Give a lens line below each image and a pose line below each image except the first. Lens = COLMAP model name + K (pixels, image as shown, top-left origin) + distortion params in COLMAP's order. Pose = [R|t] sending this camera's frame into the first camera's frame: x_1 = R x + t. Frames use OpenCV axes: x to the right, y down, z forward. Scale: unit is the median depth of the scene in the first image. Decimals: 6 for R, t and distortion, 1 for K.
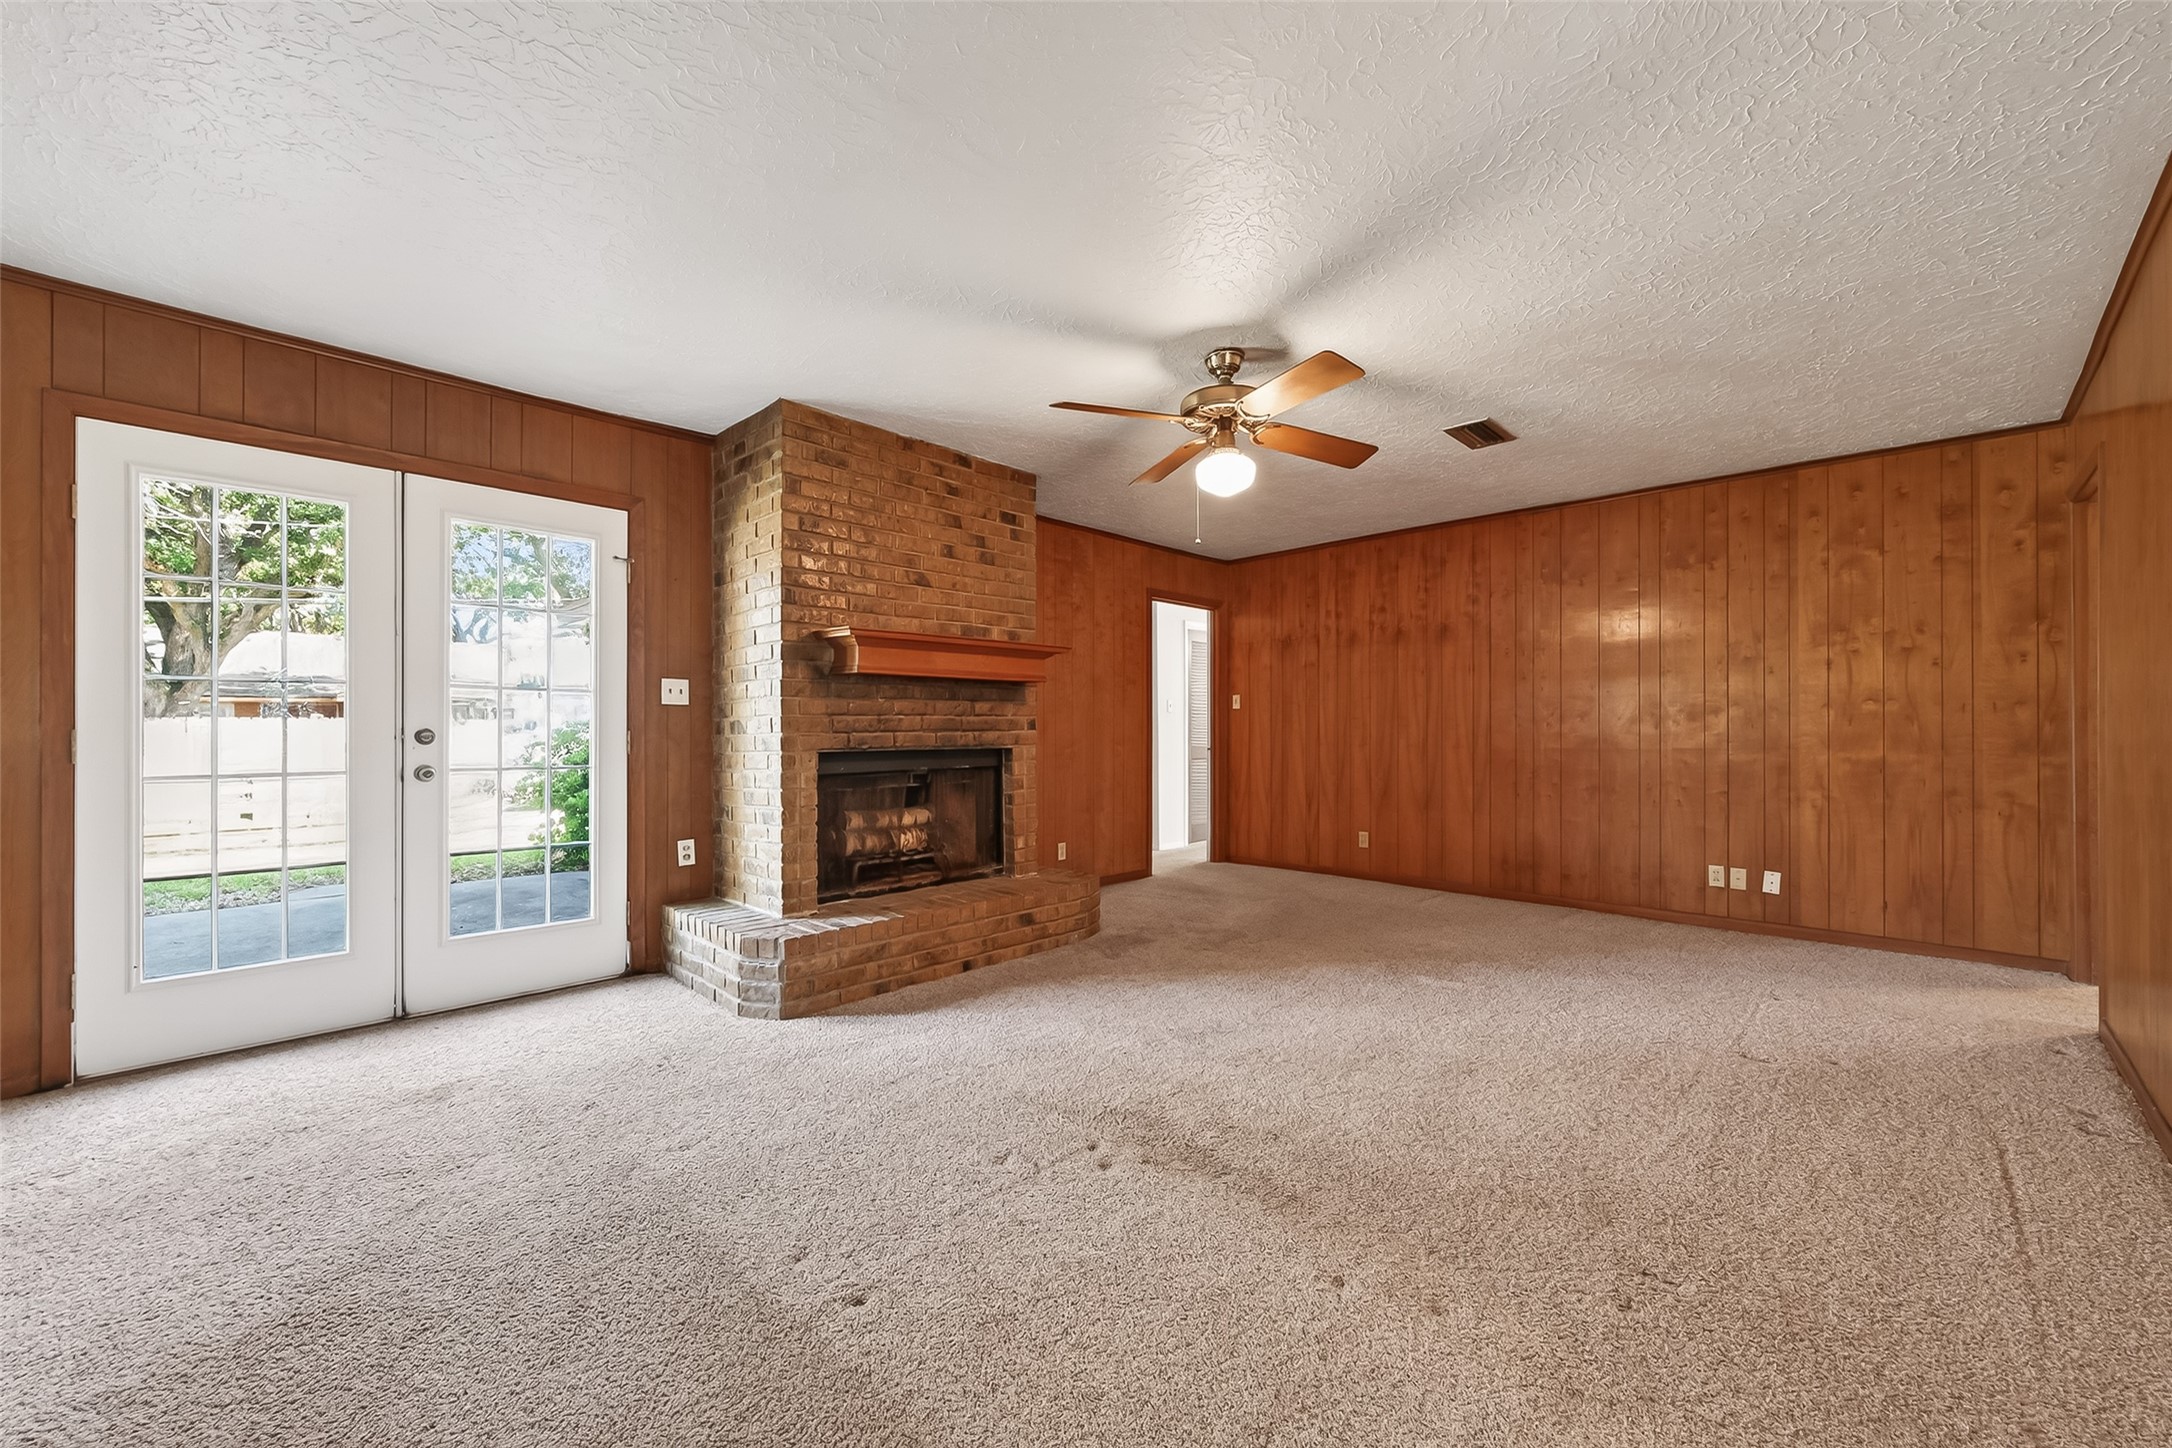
lens RADIAL K [[849.2, 0, 1080.4], [0, 849.2, 734.6], [0, 0, 1]] dist [0.007260, -0.001931]
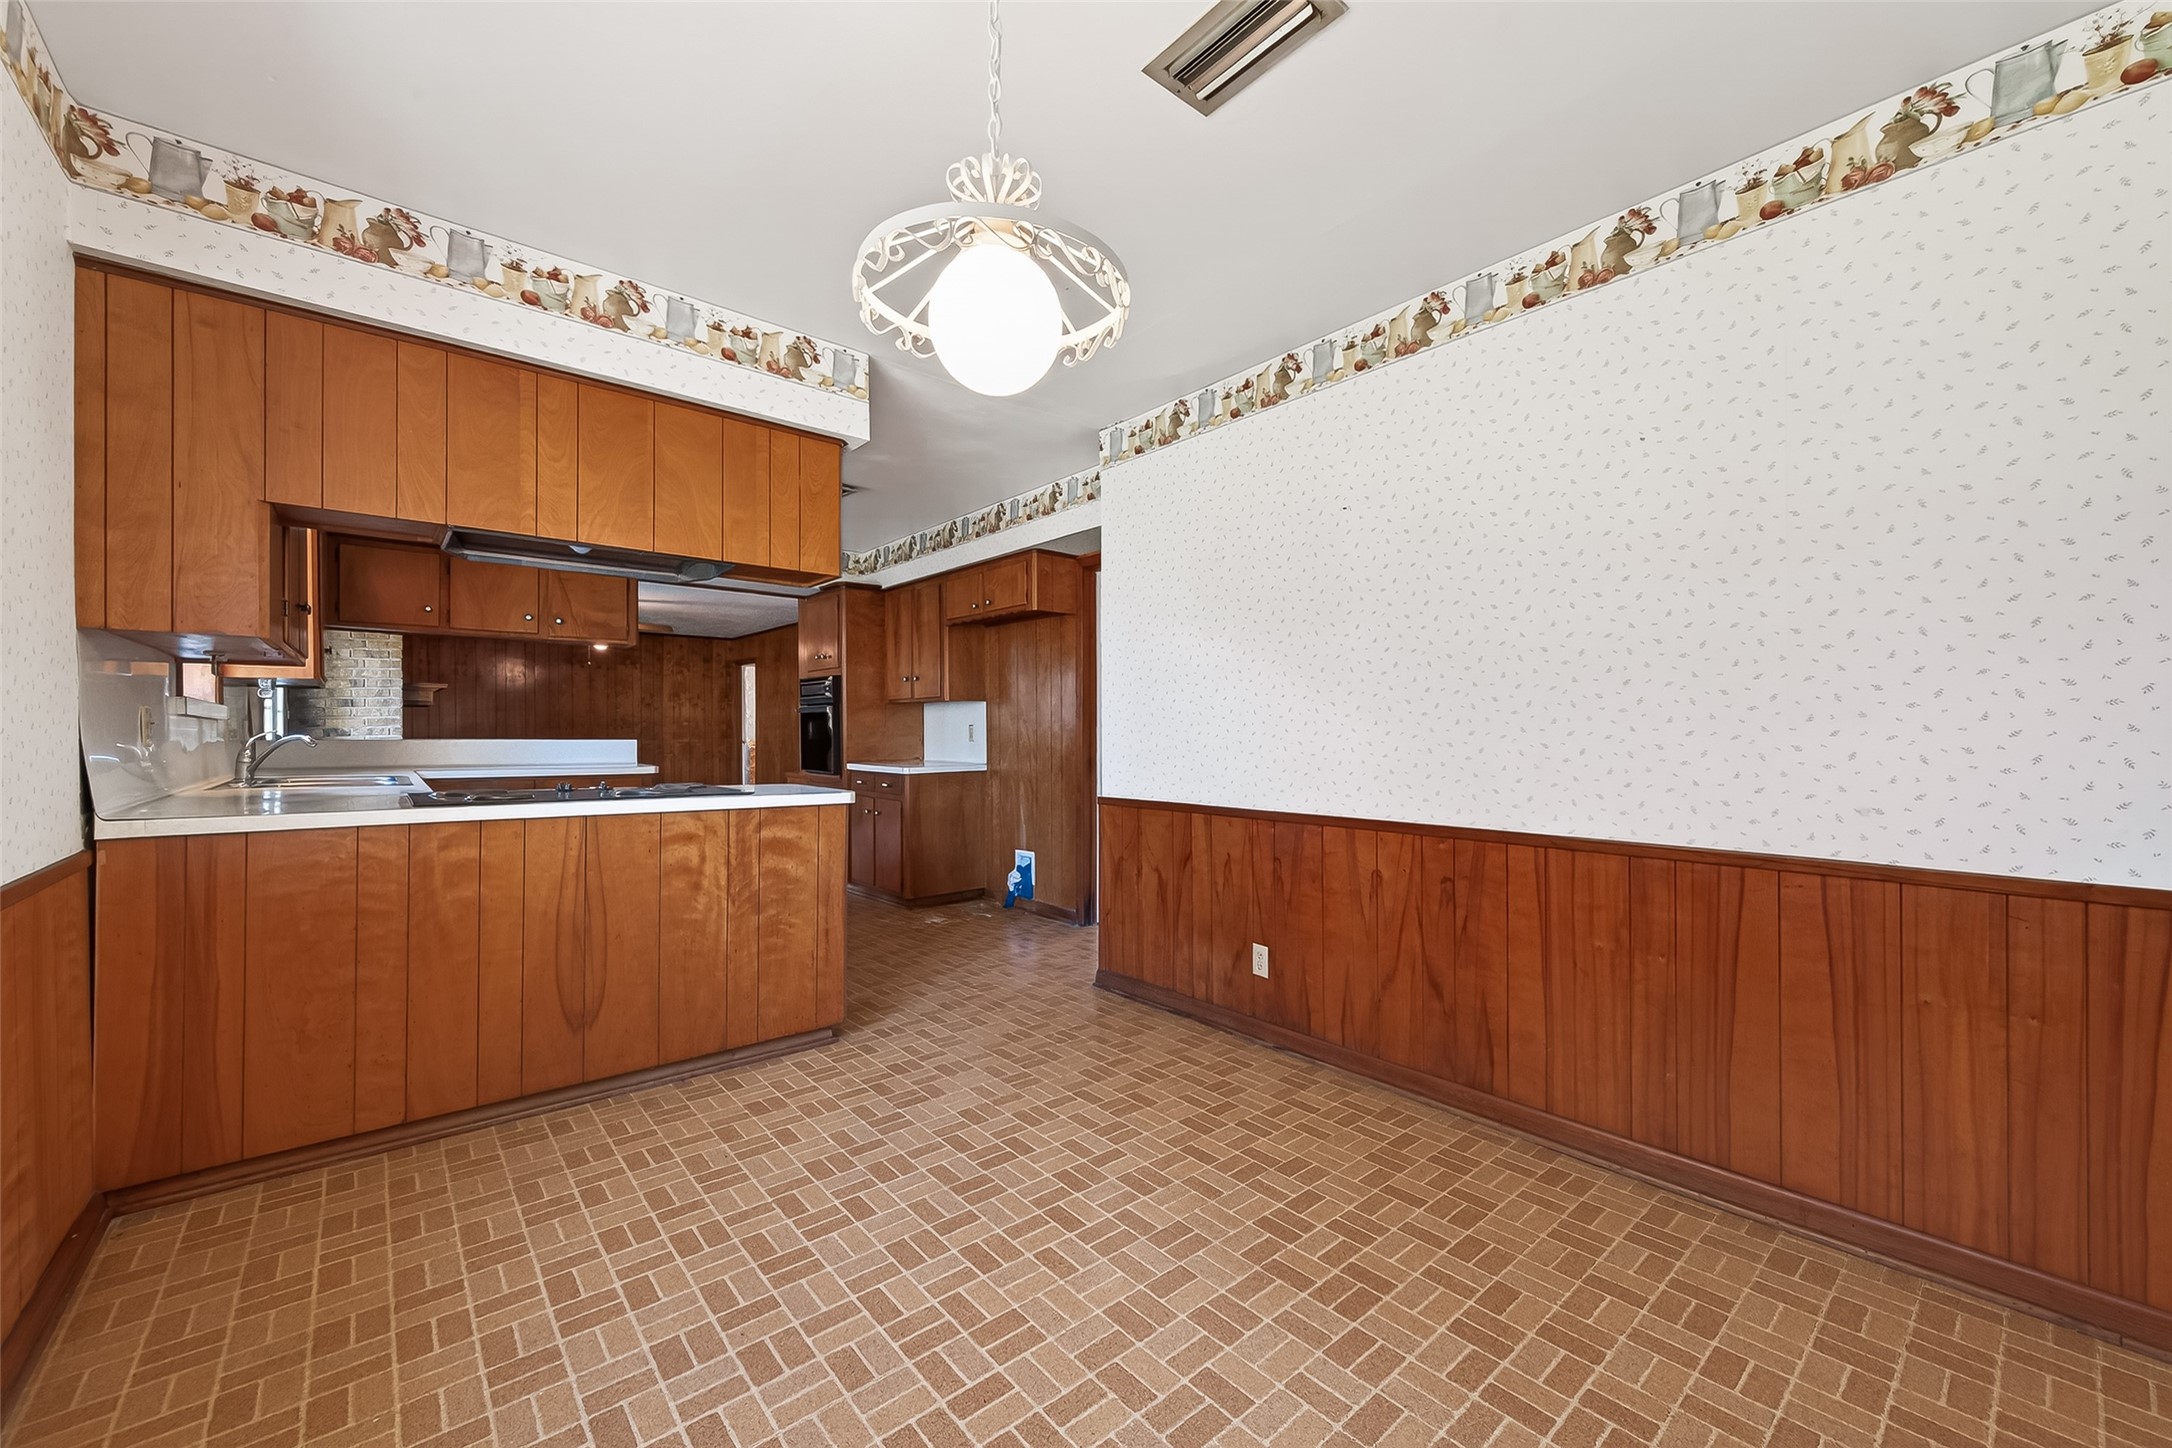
lens RADIAL K [[862.9, 0, 1116.8], [0, 862.9, 725.2], [0, 0, 1]] dist [-0.001035, -0.001416]
pose [[0.071060, 0.003032, 0.997467, -1.876121], [0.008369, 0.999958, -0.003636, -0.003619], [-0.997437, 0.008606, 0.071032, -0.661553]]
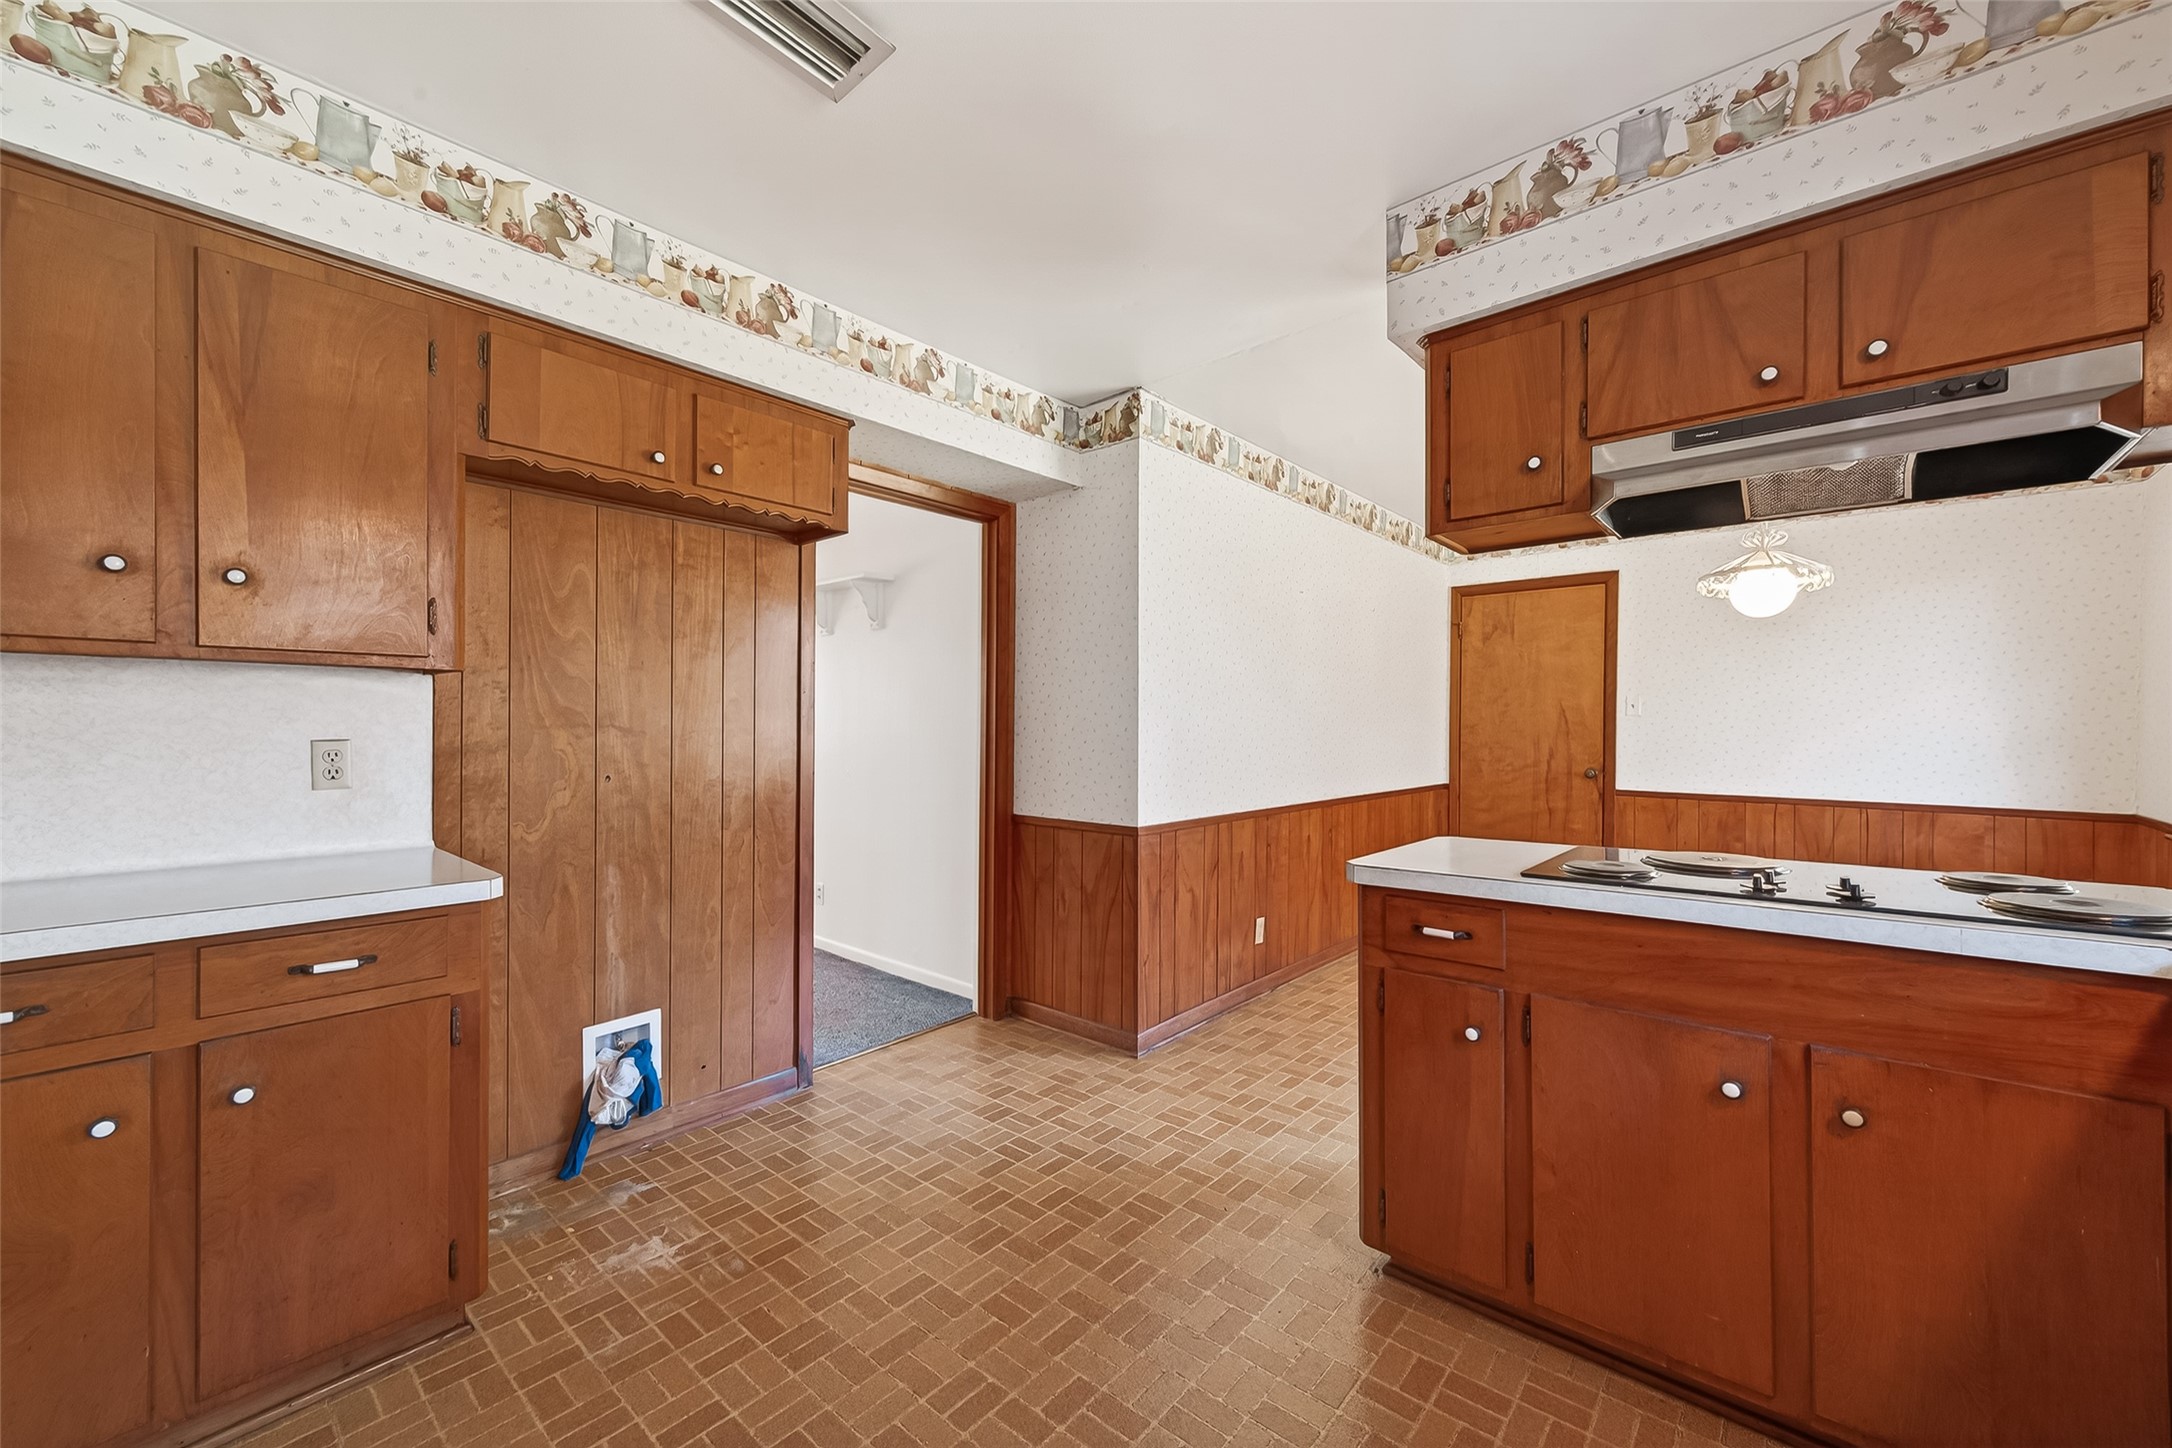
lens RADIAL K [[862.9, 0, 1080.3], [0, 862.9, 728.5], [0, 0, 1]] dist [-0.001035, -0.001416]
pose [[-0.996538, -0.004259, -0.083029, -0.849680], [-0.004910, 0.999959, 0.007641, -0.023958], [0.082993, 0.008023, -0.996518, 0.179470]]
